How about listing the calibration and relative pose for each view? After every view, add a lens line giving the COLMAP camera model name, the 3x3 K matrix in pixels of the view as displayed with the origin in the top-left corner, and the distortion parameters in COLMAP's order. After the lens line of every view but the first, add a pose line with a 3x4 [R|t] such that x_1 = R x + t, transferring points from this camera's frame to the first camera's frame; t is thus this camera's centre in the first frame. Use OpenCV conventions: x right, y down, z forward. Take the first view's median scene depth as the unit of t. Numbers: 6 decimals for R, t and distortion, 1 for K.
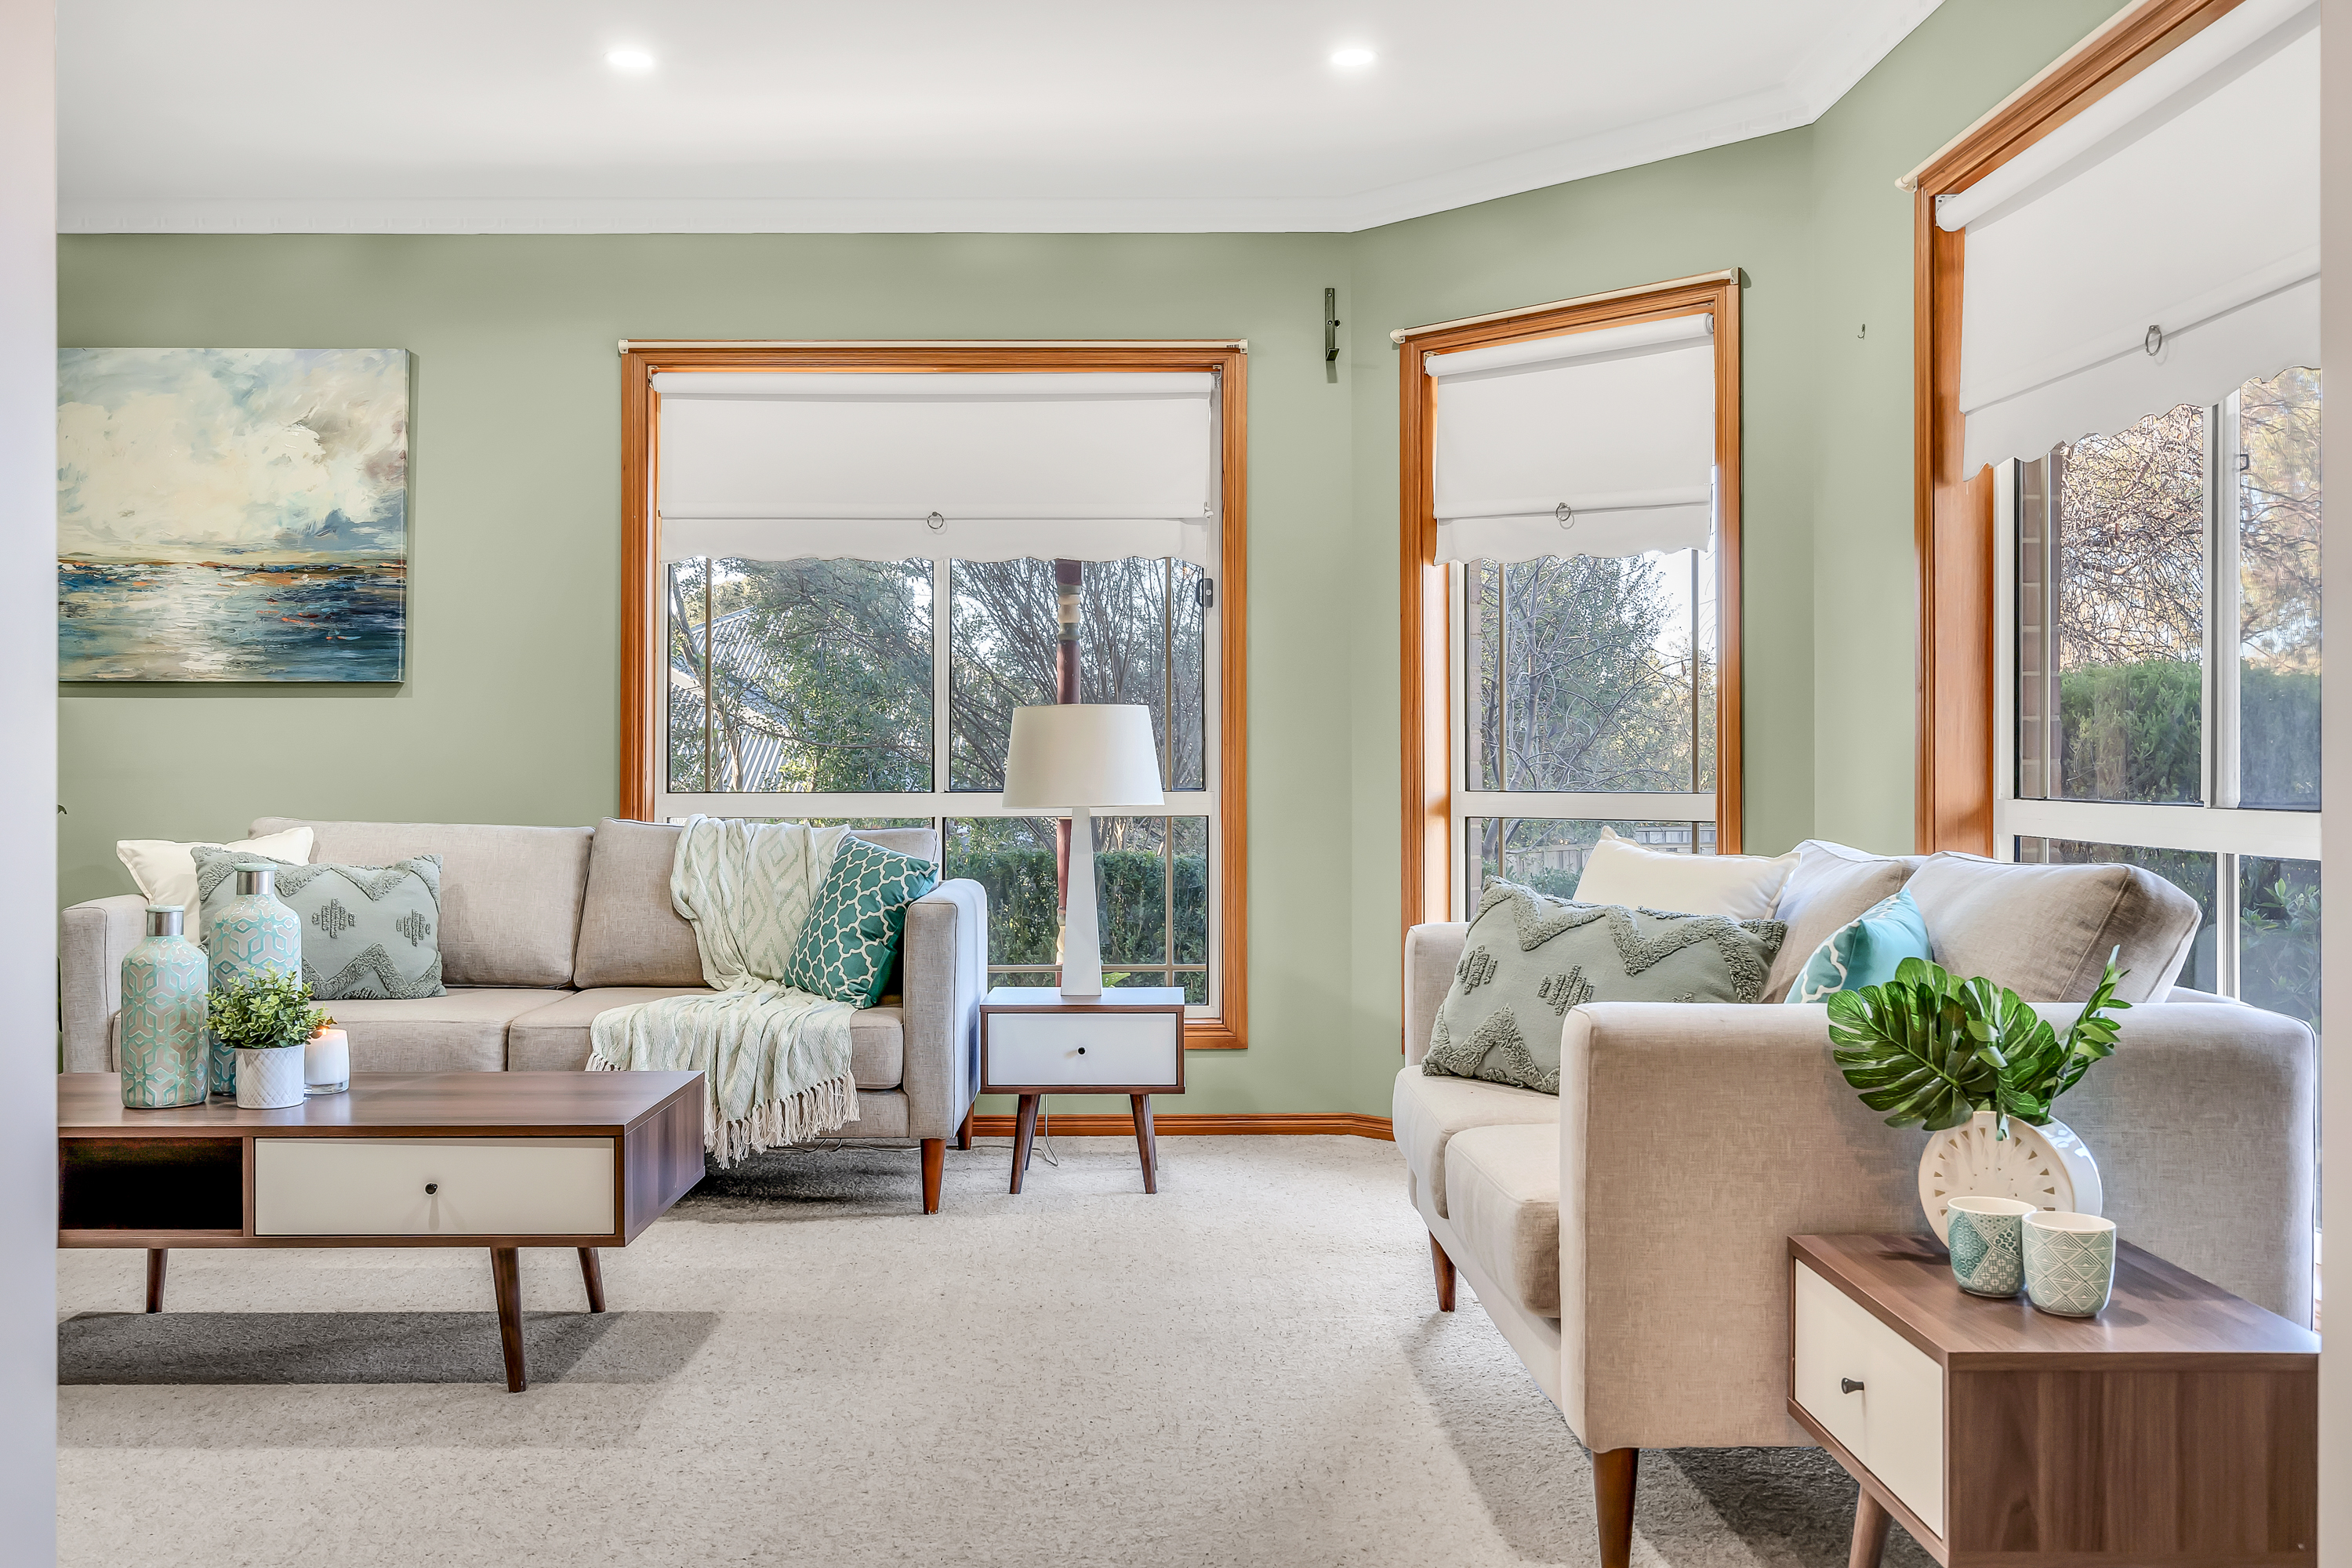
lens RADIAL K [[2086.5, 0, 1174.0], [0, 2086.5, 707.8], [0, 0, 1]] dist [0.007864, 0.000063]
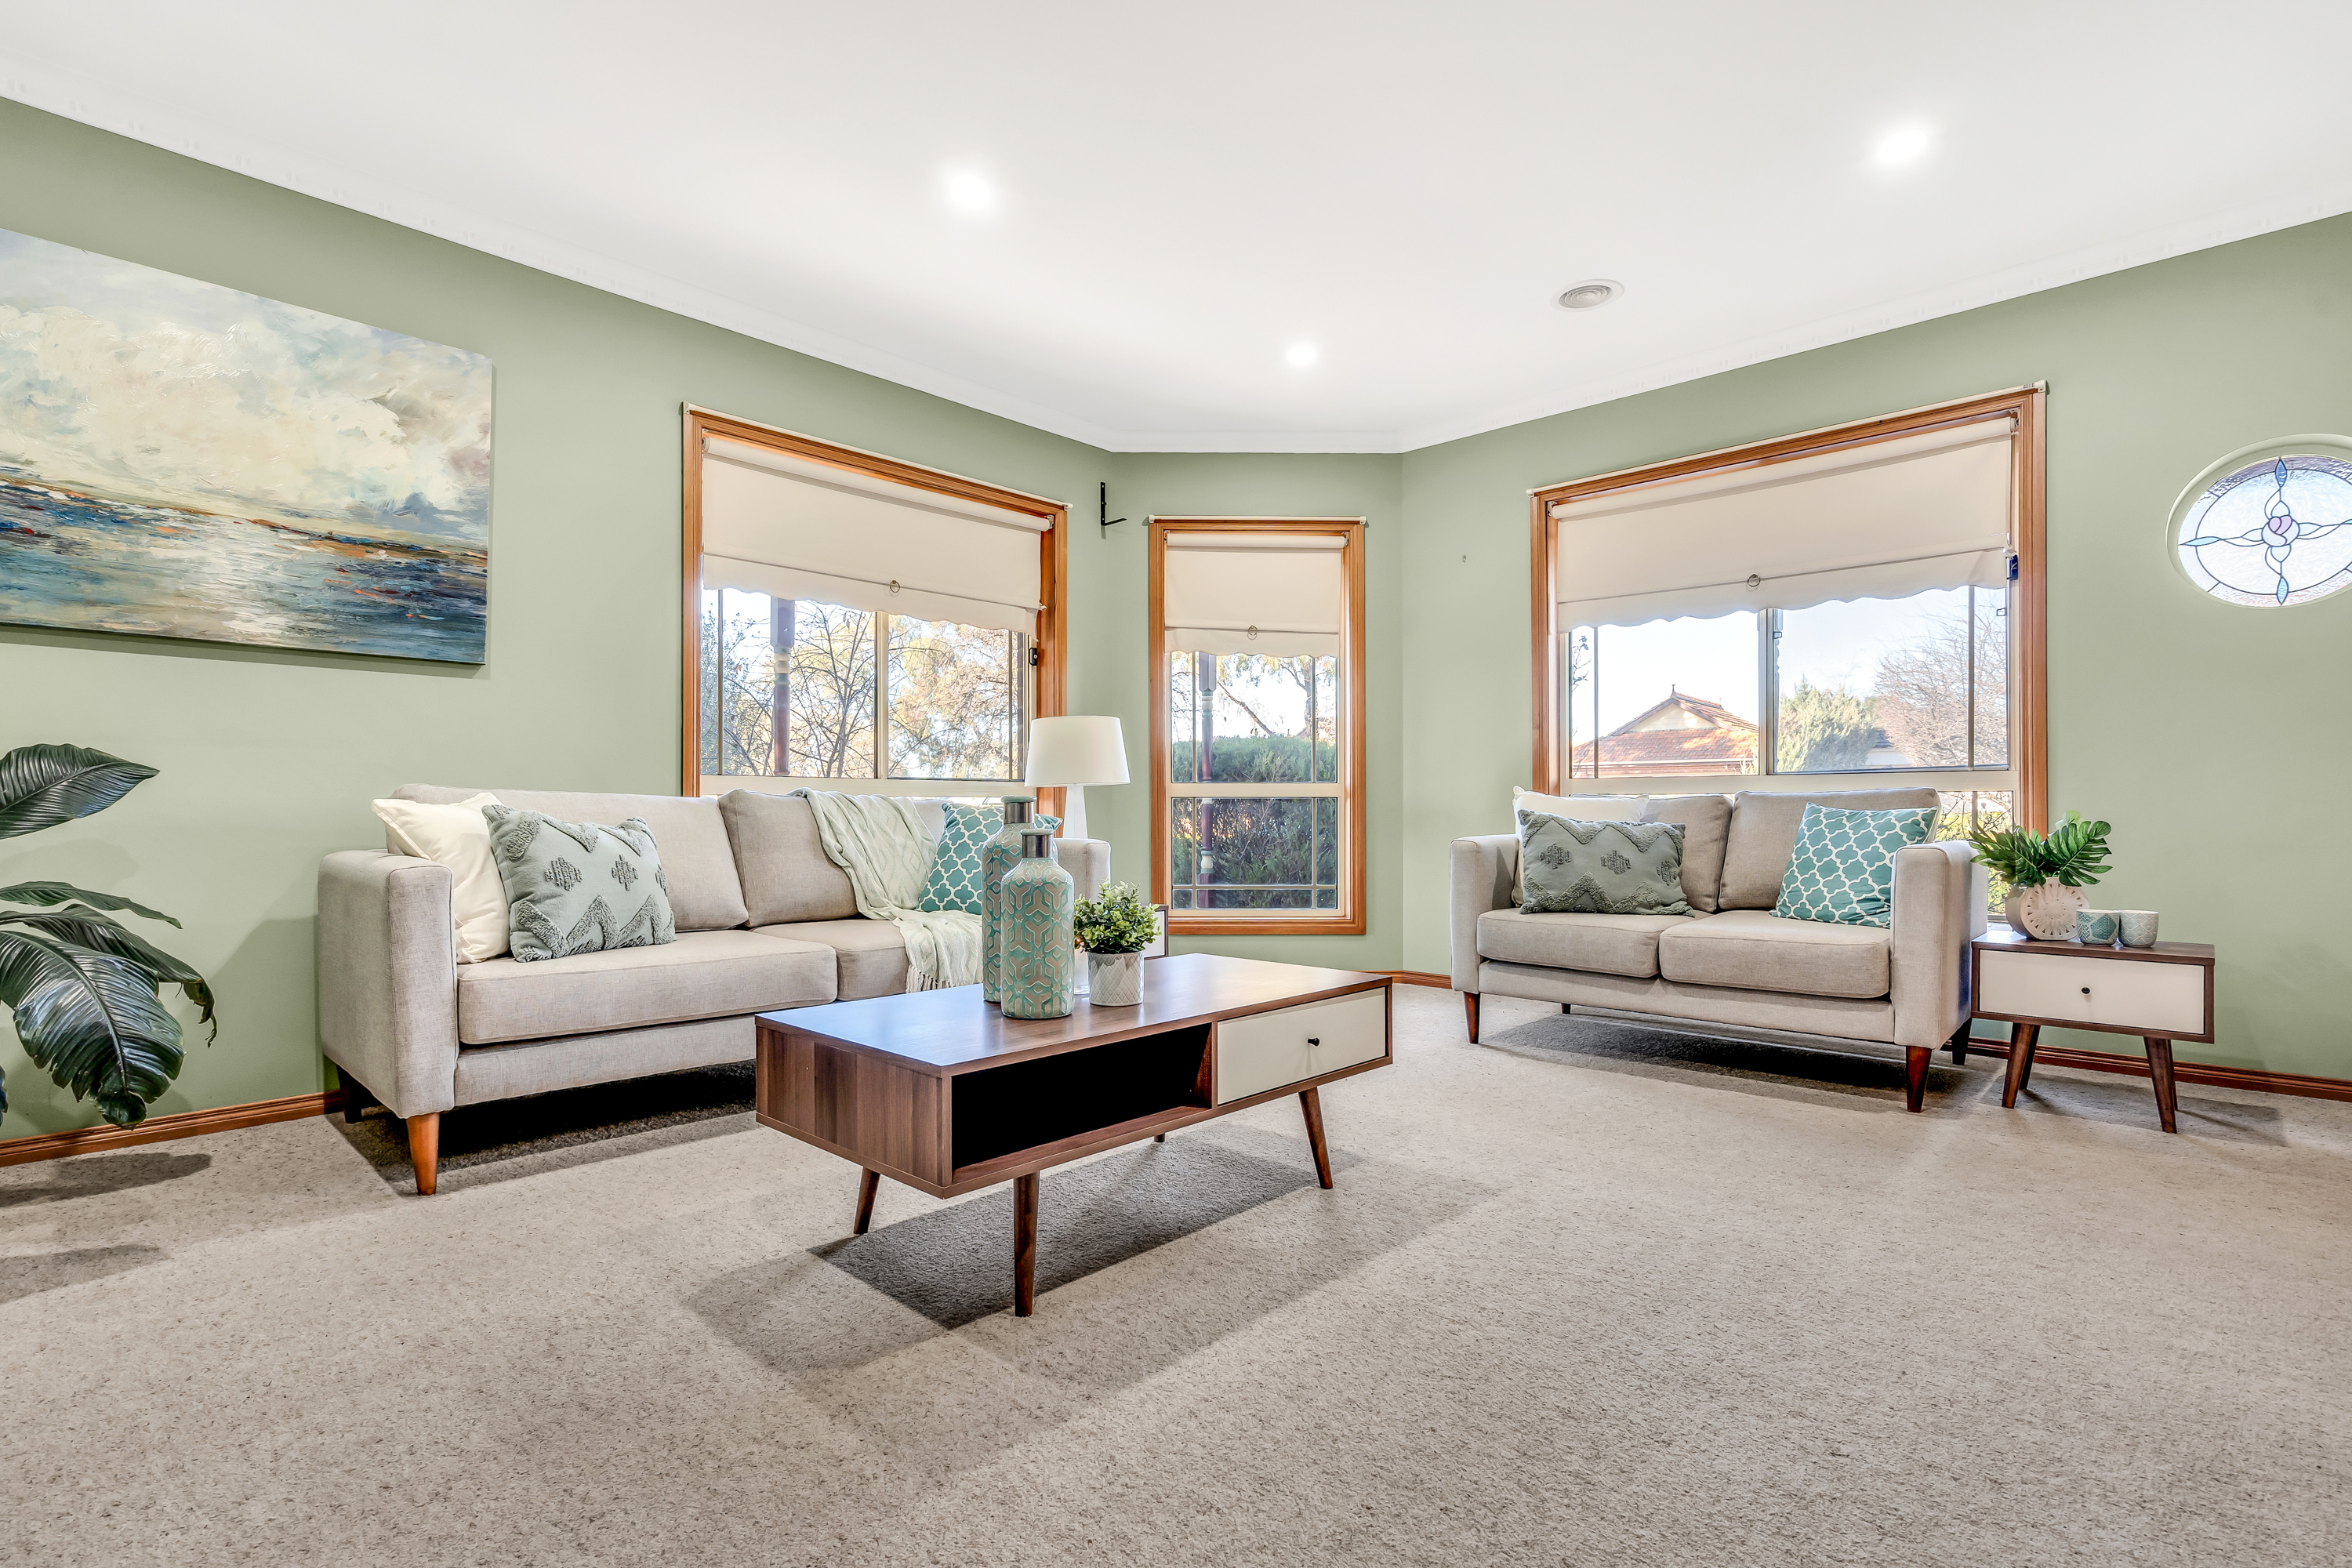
lens RADIAL K [[1095.0, 0, 1176.0], [0, 1095.0, 784.0], [0, 0, 1]] dist [-0.000819, 0.000053]
pose [[0.699072, 0.016196, 0.714868, -0.525427], [-0.018273, 0.999822, -0.004783, 0.045663], [-0.714818, -0.009719, 0.699243, 0.349644]]
